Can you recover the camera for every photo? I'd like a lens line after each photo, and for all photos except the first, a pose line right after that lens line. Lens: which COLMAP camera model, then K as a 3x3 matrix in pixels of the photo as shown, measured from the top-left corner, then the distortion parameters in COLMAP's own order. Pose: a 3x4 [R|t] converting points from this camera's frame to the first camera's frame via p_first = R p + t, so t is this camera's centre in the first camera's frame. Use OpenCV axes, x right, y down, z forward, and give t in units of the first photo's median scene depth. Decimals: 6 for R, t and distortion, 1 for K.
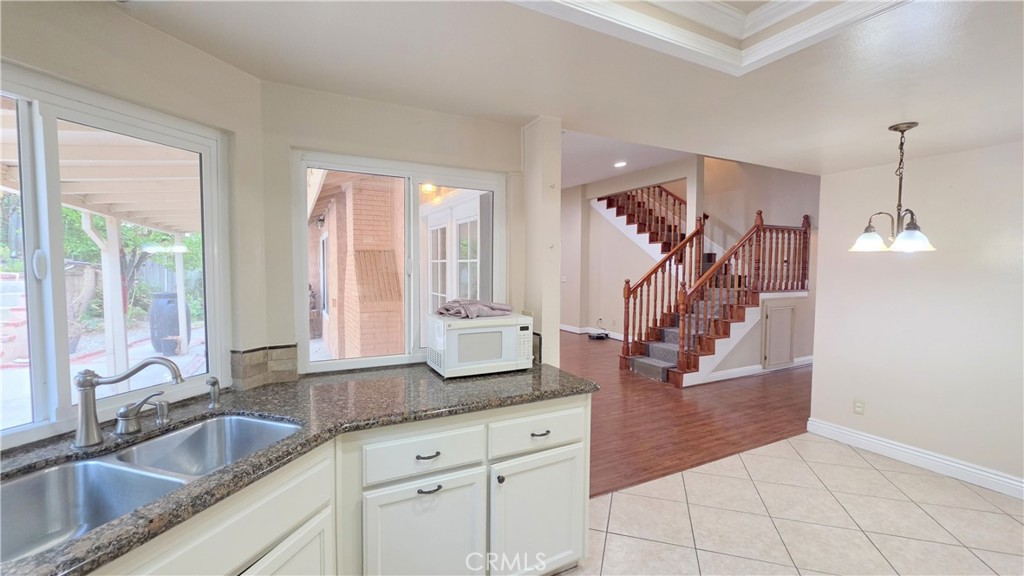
lens RADIAL K [[417.0, 0, 509.8], [0, 417.0, 287.2], [0, 0, 1]] dist [-0.004835, -0.000092]
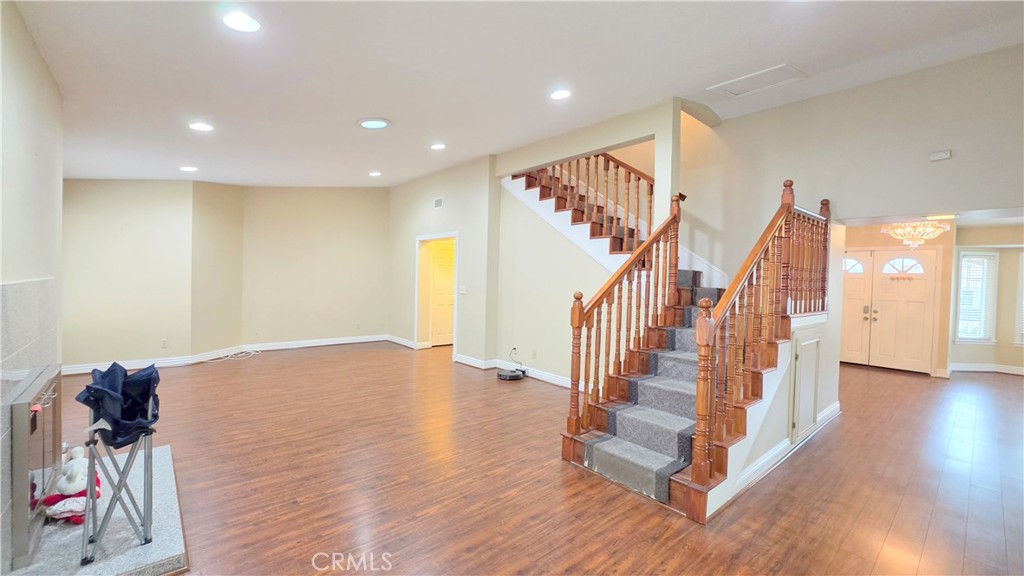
lens RADIAL K [[410.6, 0, 510.4], [0, 410.6, 281.6], [0, 0, 1]] dist [0.002164, 0.000104]
pose [[0.971028, 0.017100, 0.238351, 0.066970], [-0.007892, 0.999187, -0.039535, -0.010811], [-0.238833, 0.036509, 0.970374, 0.484544]]
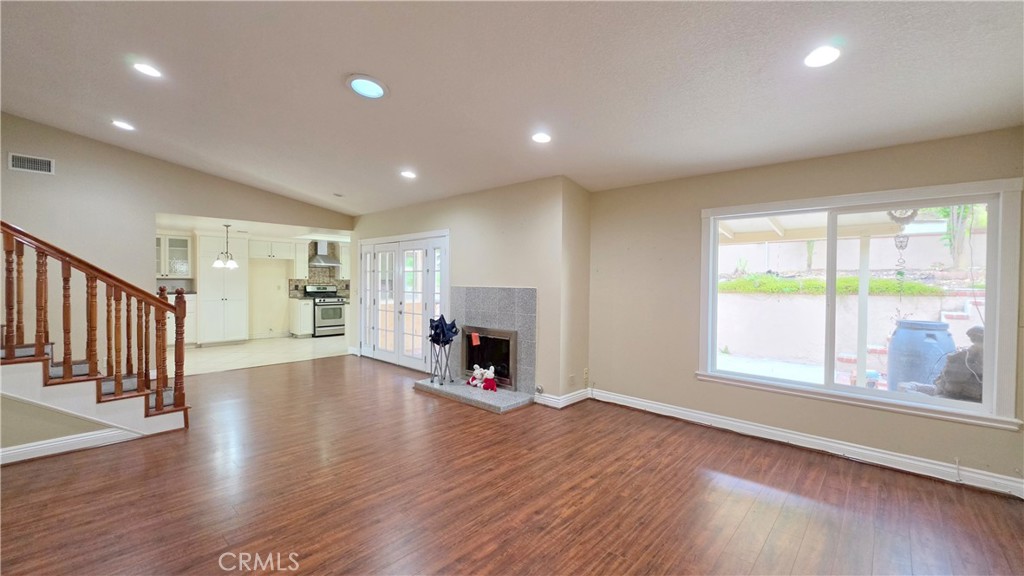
lens RADIAL K [[417.0, 0, 509.8], [0, 417.0, 287.2], [0, 0, 1]] dist [-0.004835, -0.000092]
pose [[-0.940668, -0.007333, -0.339248, 0.016753], [-0.031590, 0.997317, 0.066037, -0.077416], [0.337854, 0.072836, -0.938376, 1.707236]]
